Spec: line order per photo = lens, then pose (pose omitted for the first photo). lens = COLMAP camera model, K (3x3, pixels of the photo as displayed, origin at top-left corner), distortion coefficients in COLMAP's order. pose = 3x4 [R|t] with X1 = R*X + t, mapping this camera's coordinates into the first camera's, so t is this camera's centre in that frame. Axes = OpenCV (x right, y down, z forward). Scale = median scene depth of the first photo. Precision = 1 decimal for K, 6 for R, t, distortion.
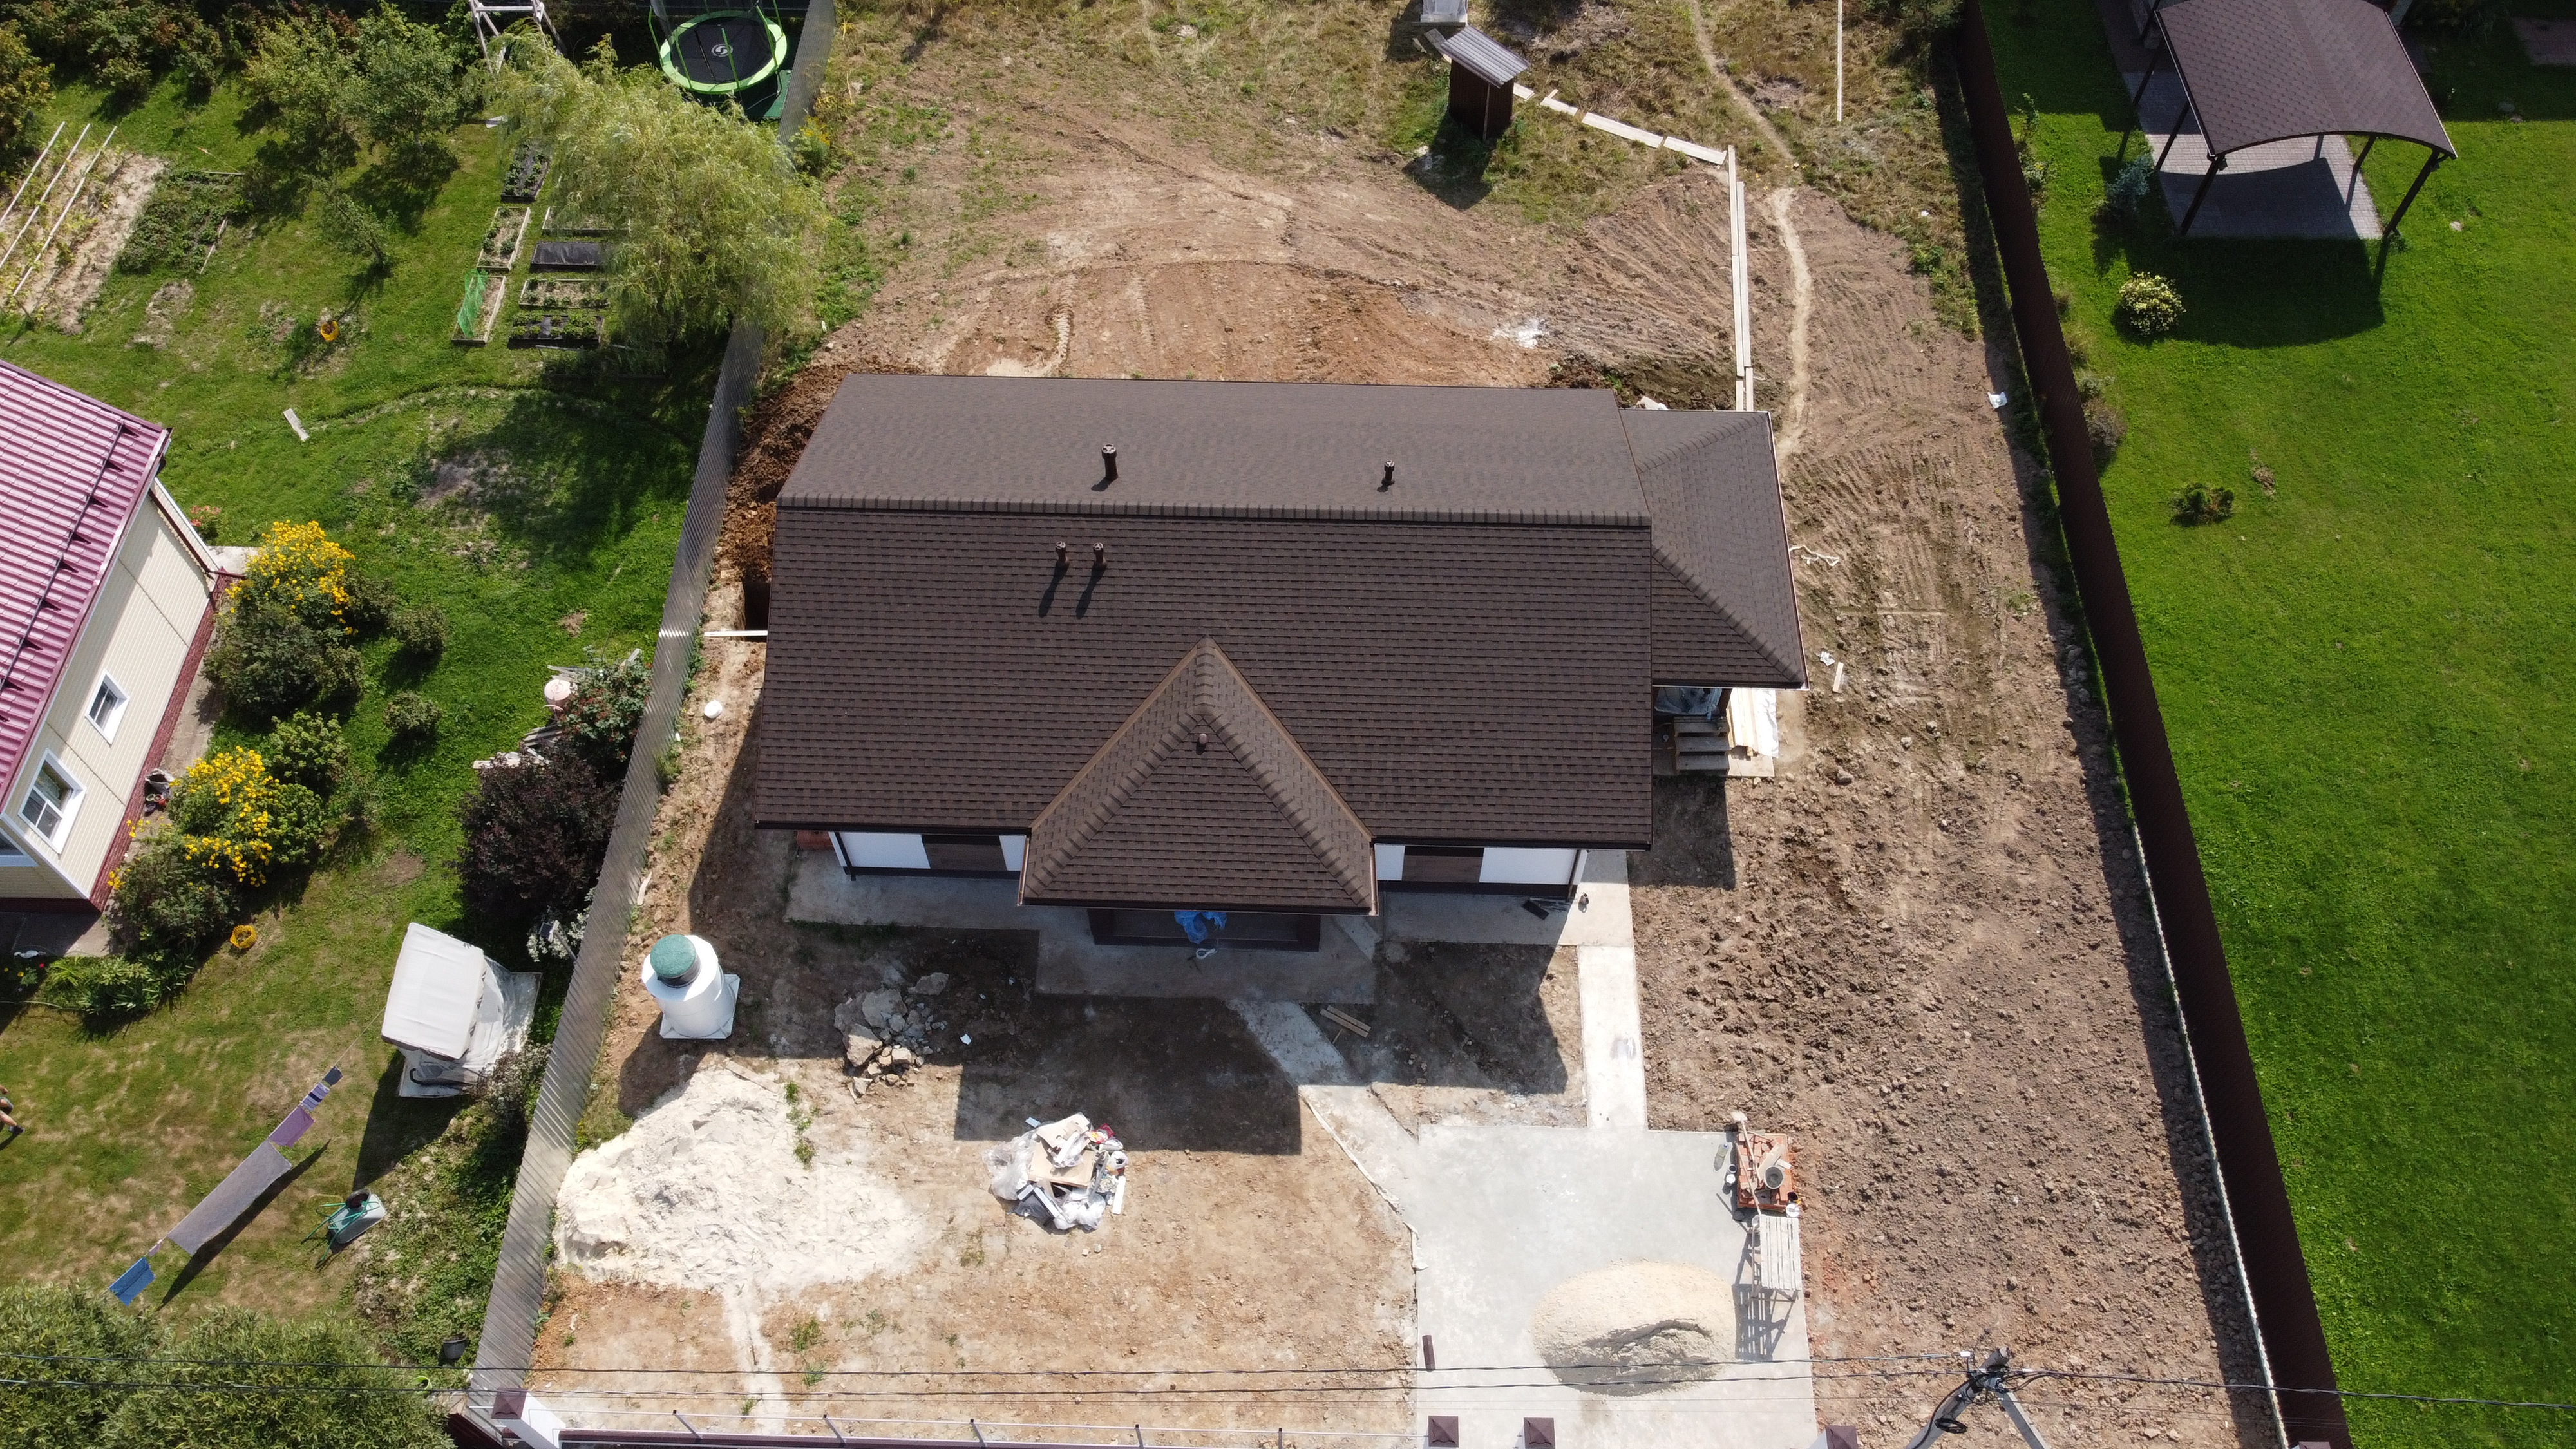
lens RADIAL K [[1967.2, 0, 1294.5], [0, 1967.2, 722.3], [0, 0, 1]] dist [-0.015100, 0.004707]
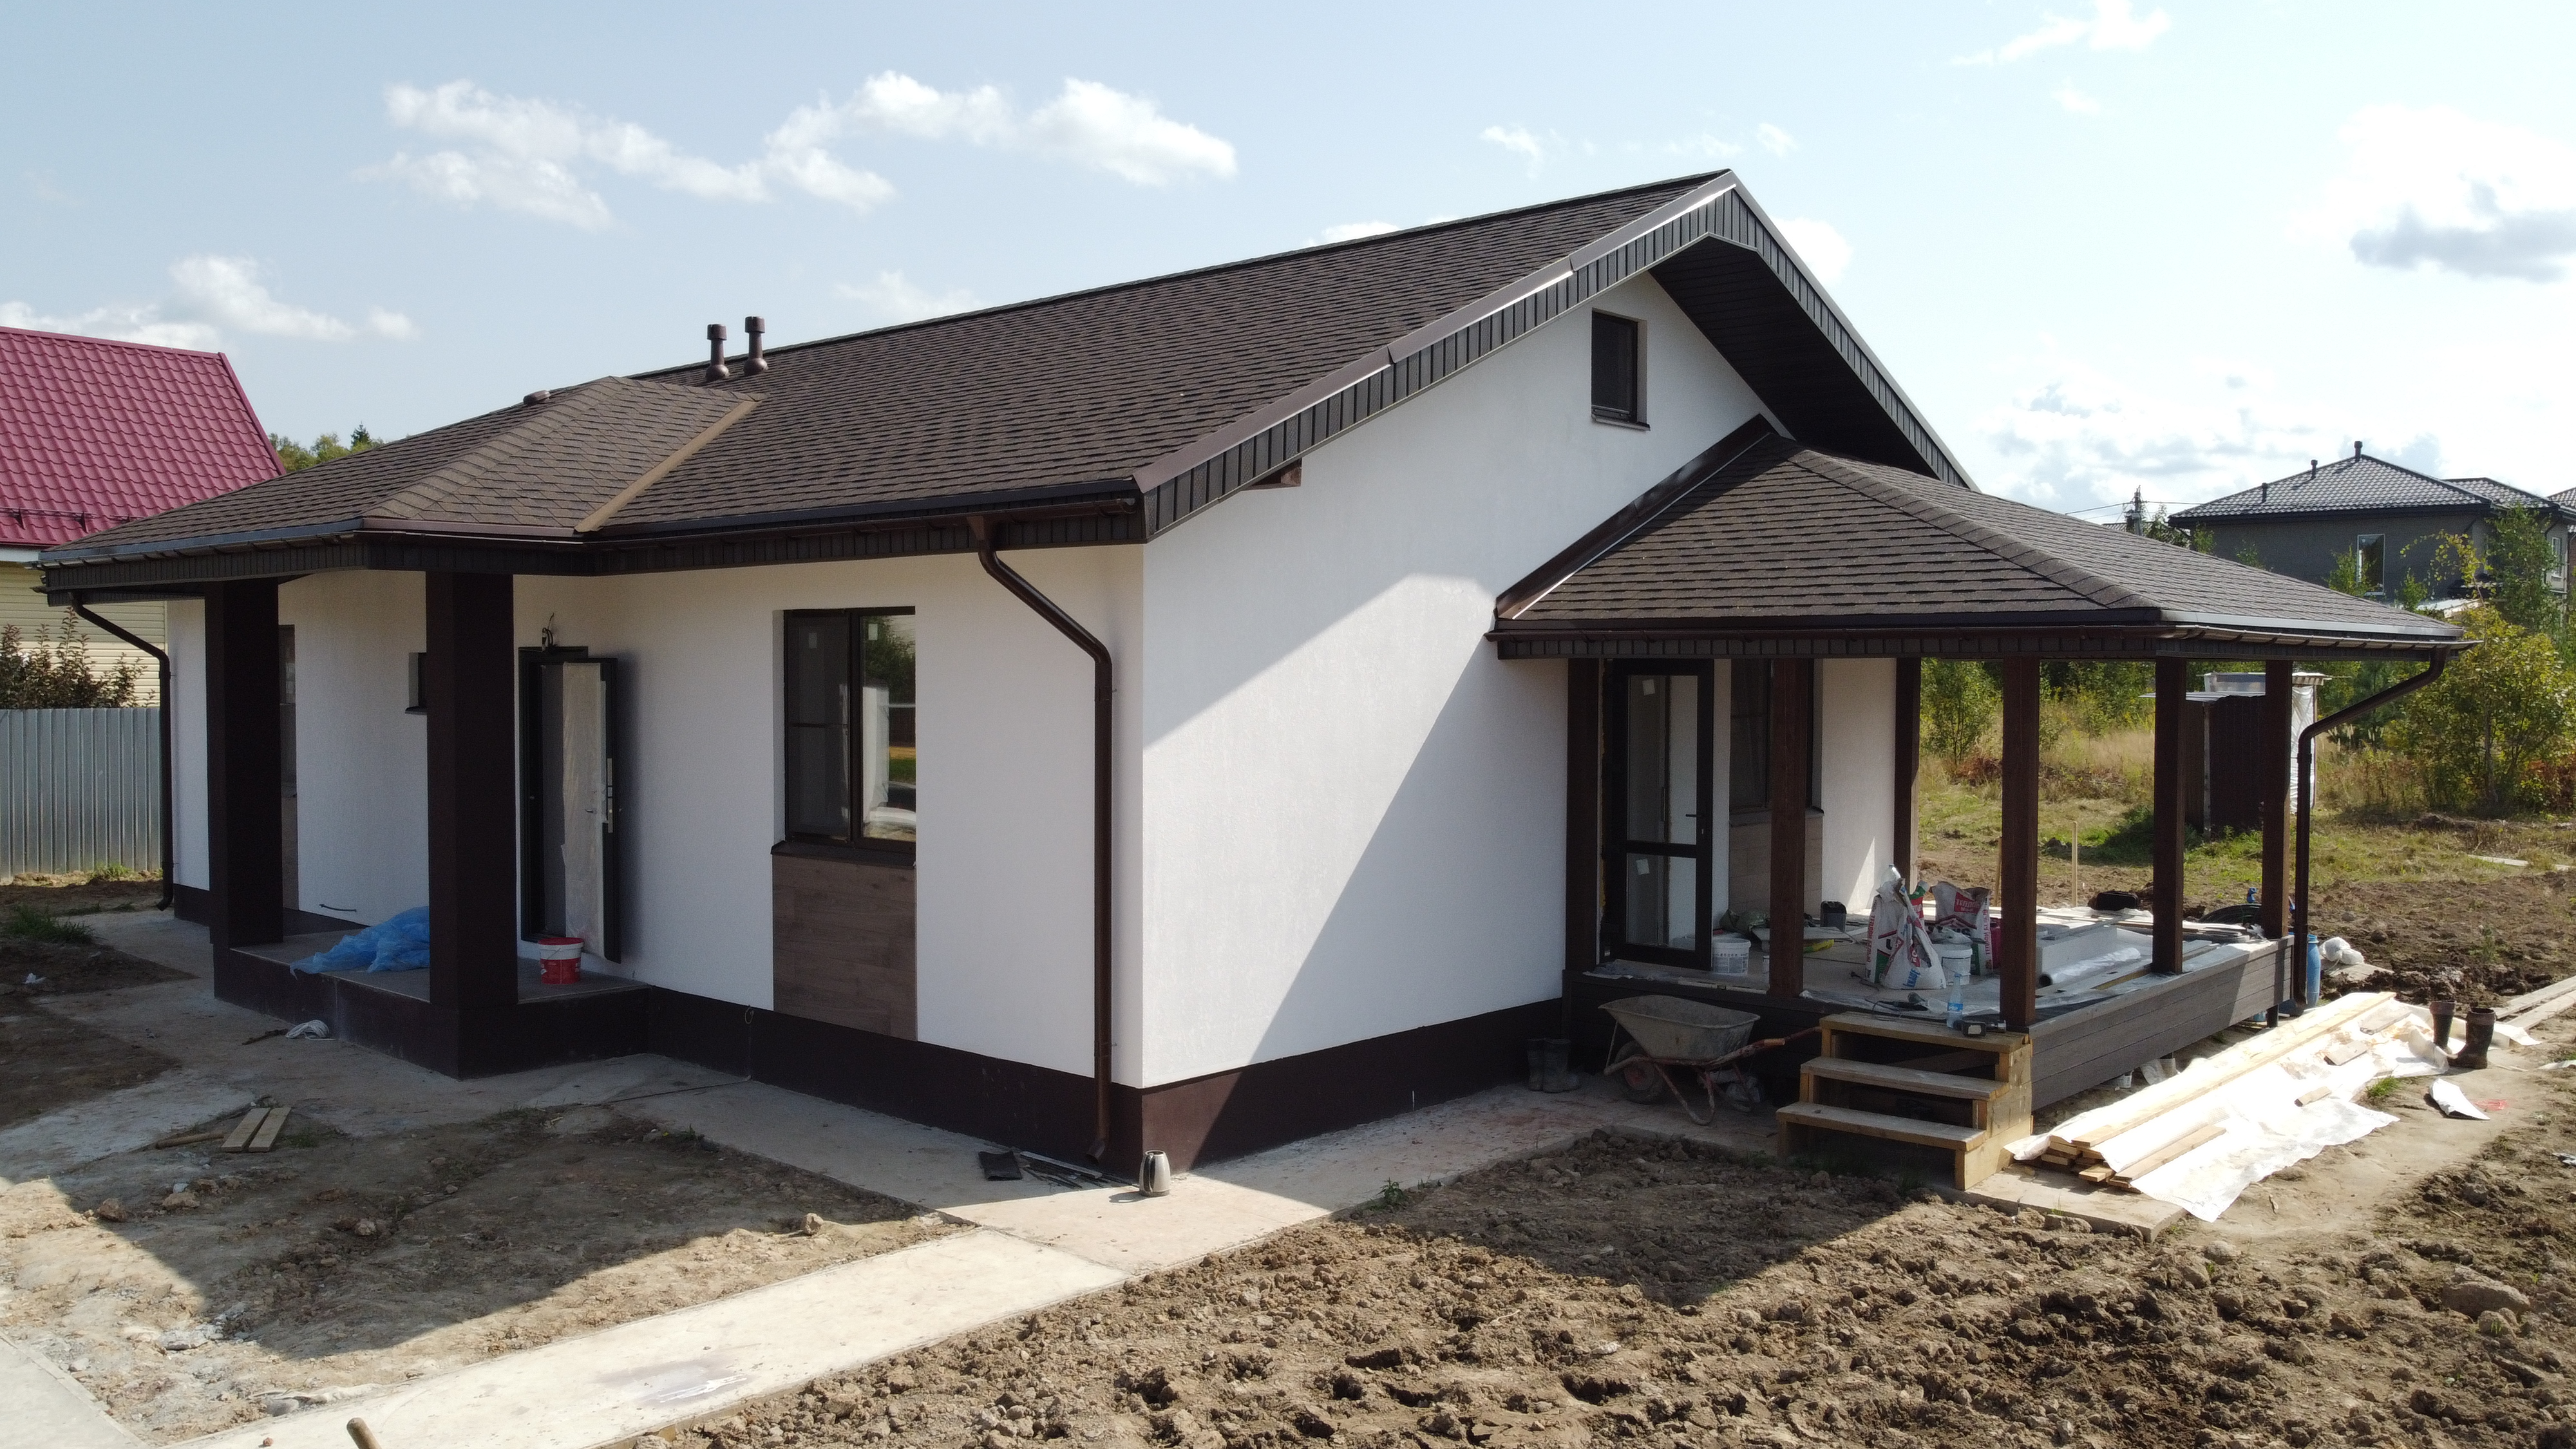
lens RADIAL K [[1967.2, 0, 1282.7], [0, 1967.2, 725.3], [0, 0, 1]] dist [-0.015100, 0.004707]
pose [[0.762480, 0.021761, -0.646645, 0.346879], [-0.538080, 0.576329, -0.615073, 0.218051], [0.359296, 0.816928, 0.451149, 0.870548]]
